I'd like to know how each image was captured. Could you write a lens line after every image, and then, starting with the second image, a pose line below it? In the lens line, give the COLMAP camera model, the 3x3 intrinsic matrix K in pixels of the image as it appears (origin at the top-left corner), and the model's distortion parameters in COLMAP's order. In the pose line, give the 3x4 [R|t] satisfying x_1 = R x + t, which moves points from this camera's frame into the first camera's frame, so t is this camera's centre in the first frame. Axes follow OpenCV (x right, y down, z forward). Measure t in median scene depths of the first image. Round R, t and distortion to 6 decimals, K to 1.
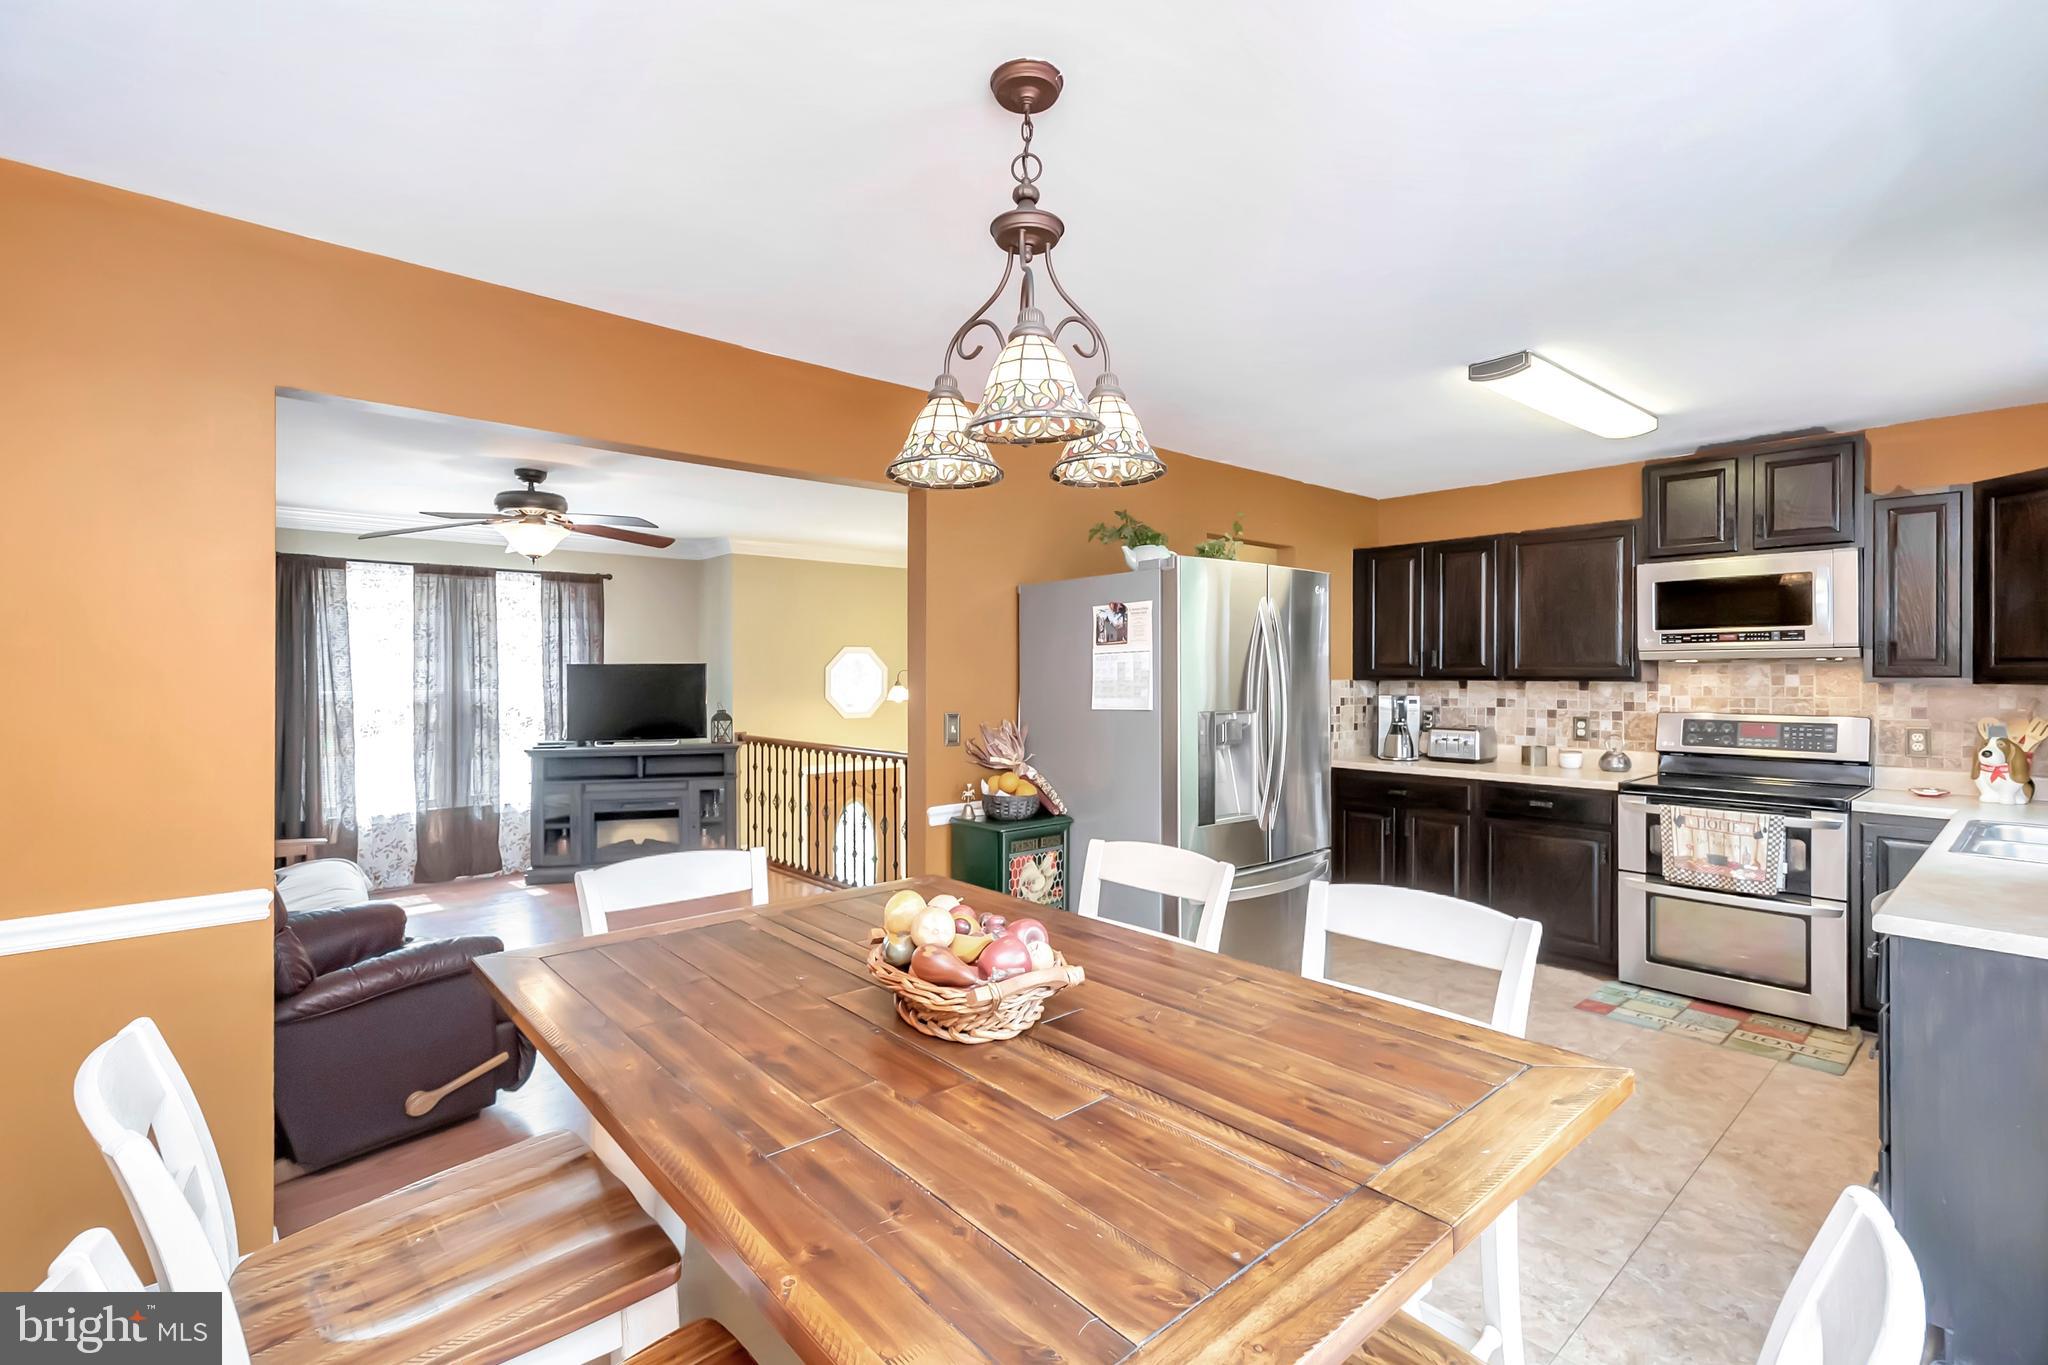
lens RADIAL K [[905.7, 0, 1028.8], [0, 905.7, 687.4], [0, 0, 1]] dist [0.013220, -0.004595]
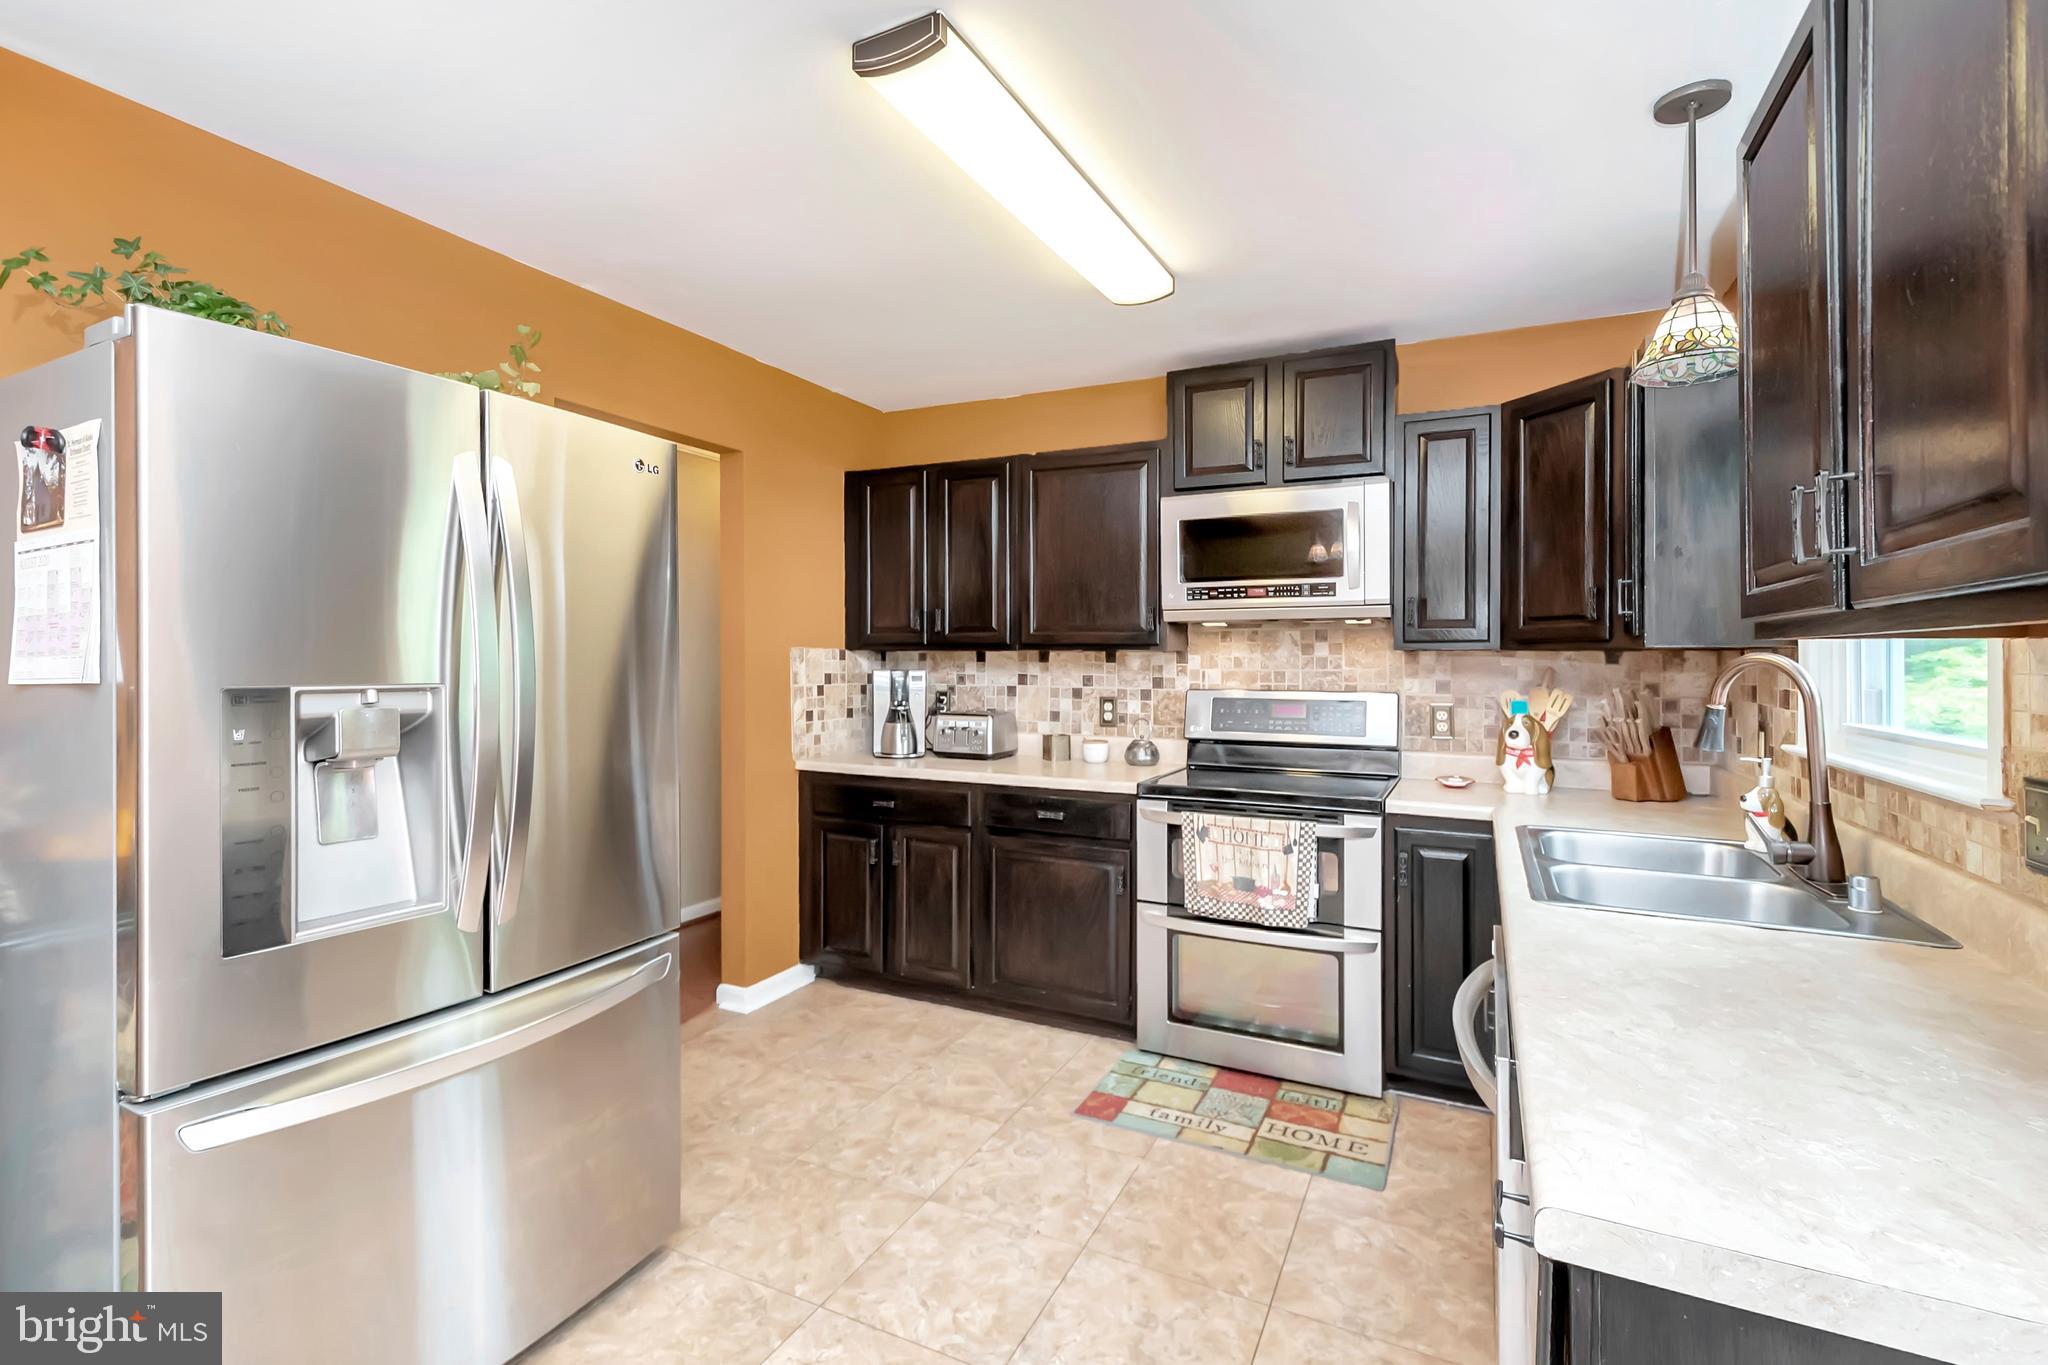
lens RADIAL K [[905.7, 0, 1027.7], [0, 905.7, 669.3], [0, 0, 1]] dist [0.013220, -0.004595]
pose [[0.924198, 0.002066, 0.381908, 0.288927], [0.000115, 0.999984, -0.005689, 0.015828], [-0.381914, 0.005302, 0.924183, 0.356916]]
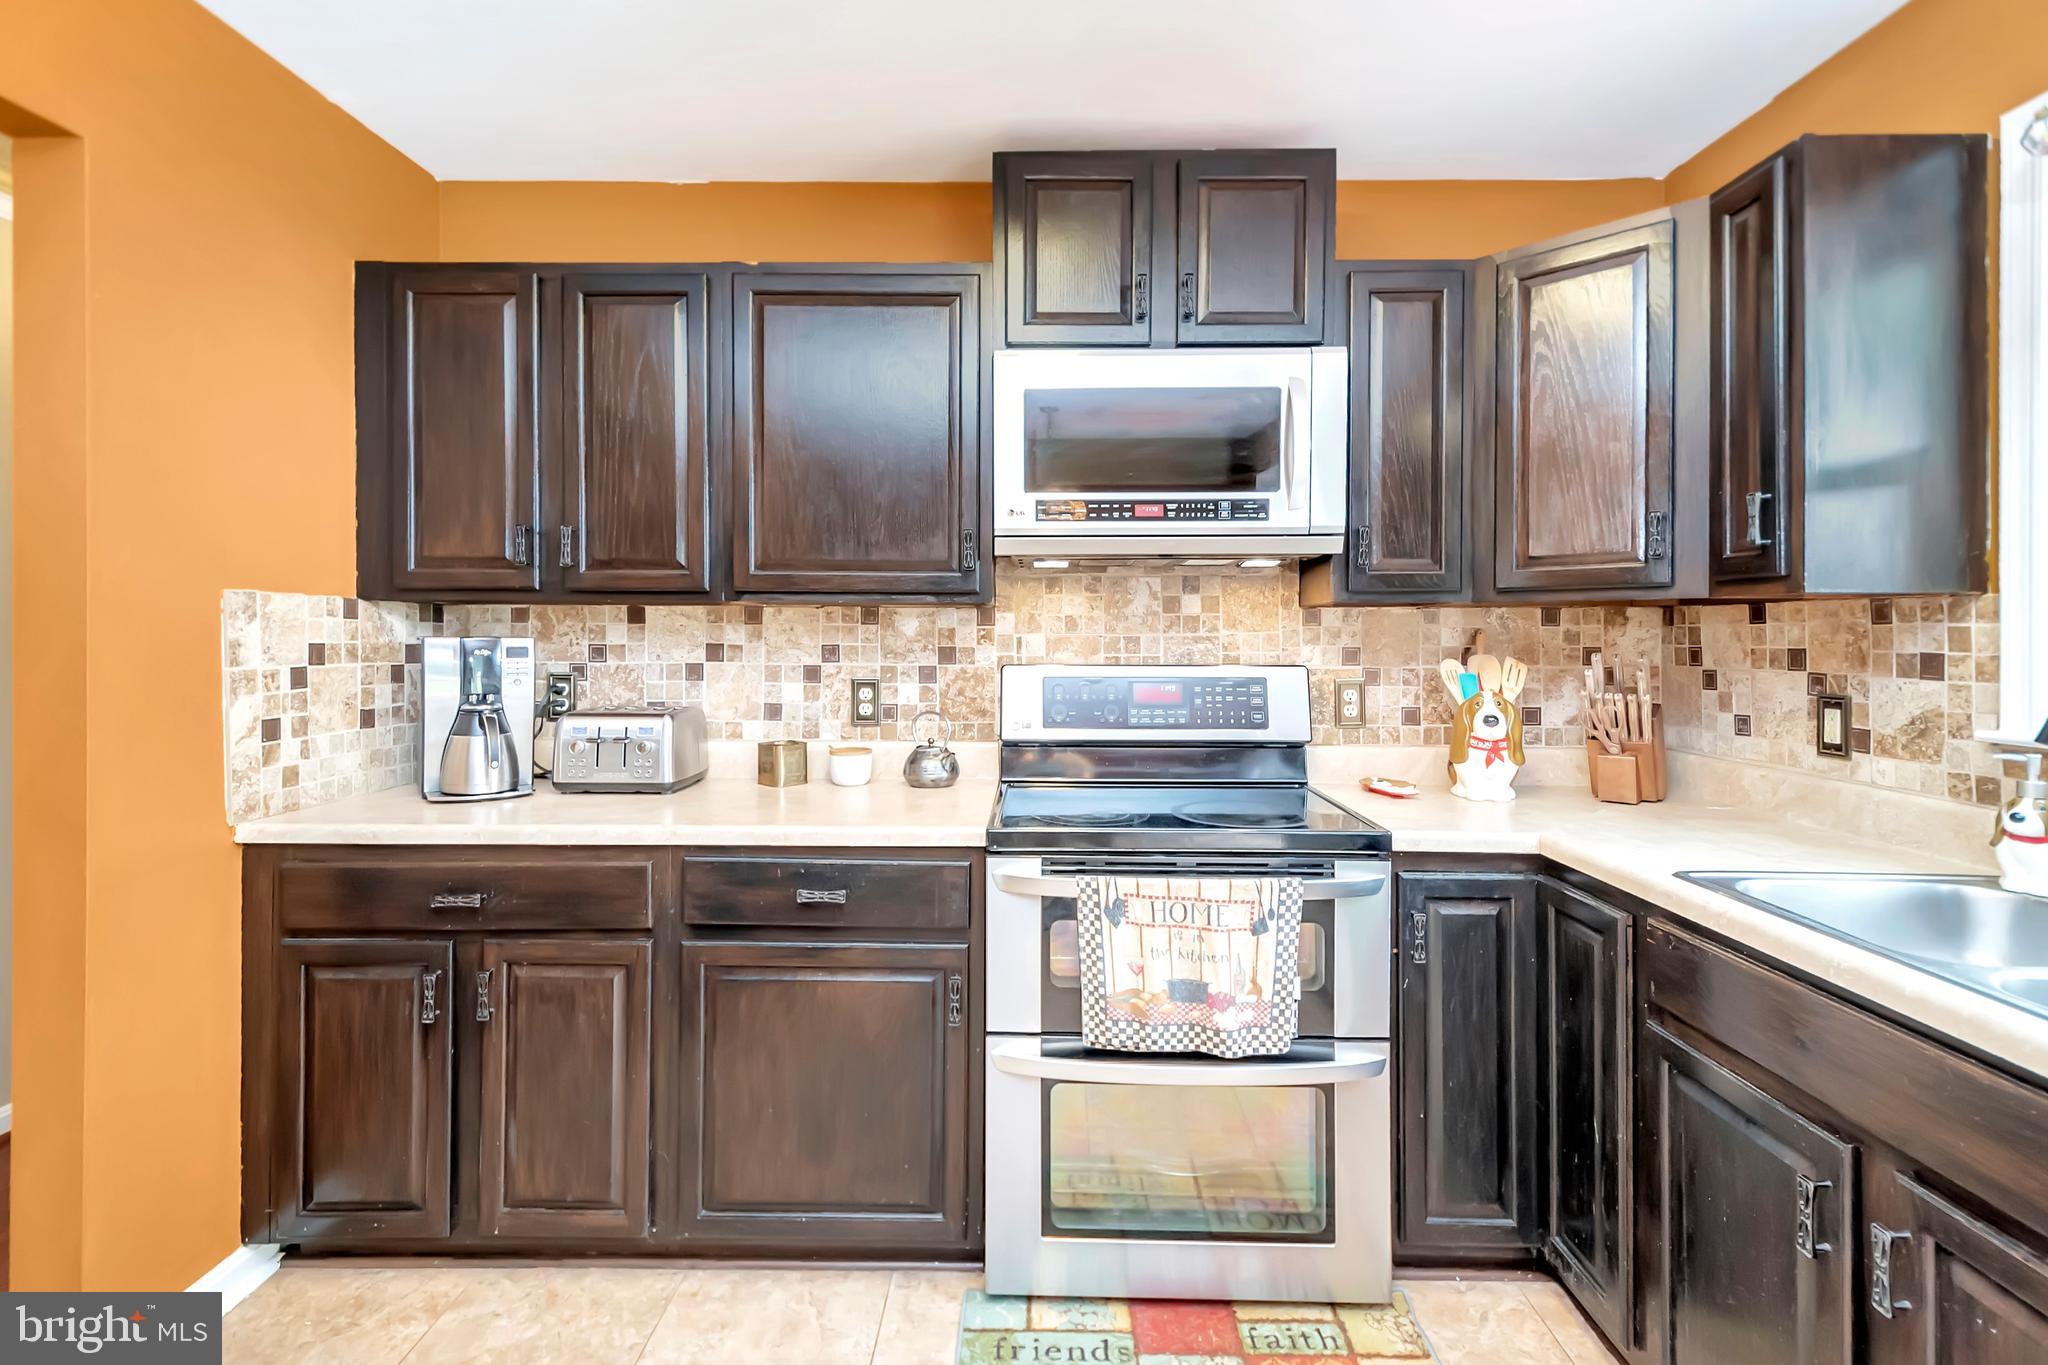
lens RADIAL K [[905.7, 0, 1010.6], [0, 905.7, 635.7], [0, 0, 1]] dist [0.013220, -0.004595]
pose [[0.672075, 0.005140, 0.740465, 0.348498], [0.007277, 0.999882, -0.013546, 0.019847], [-0.740447, 0.014493, 0.671958, 0.723369]]
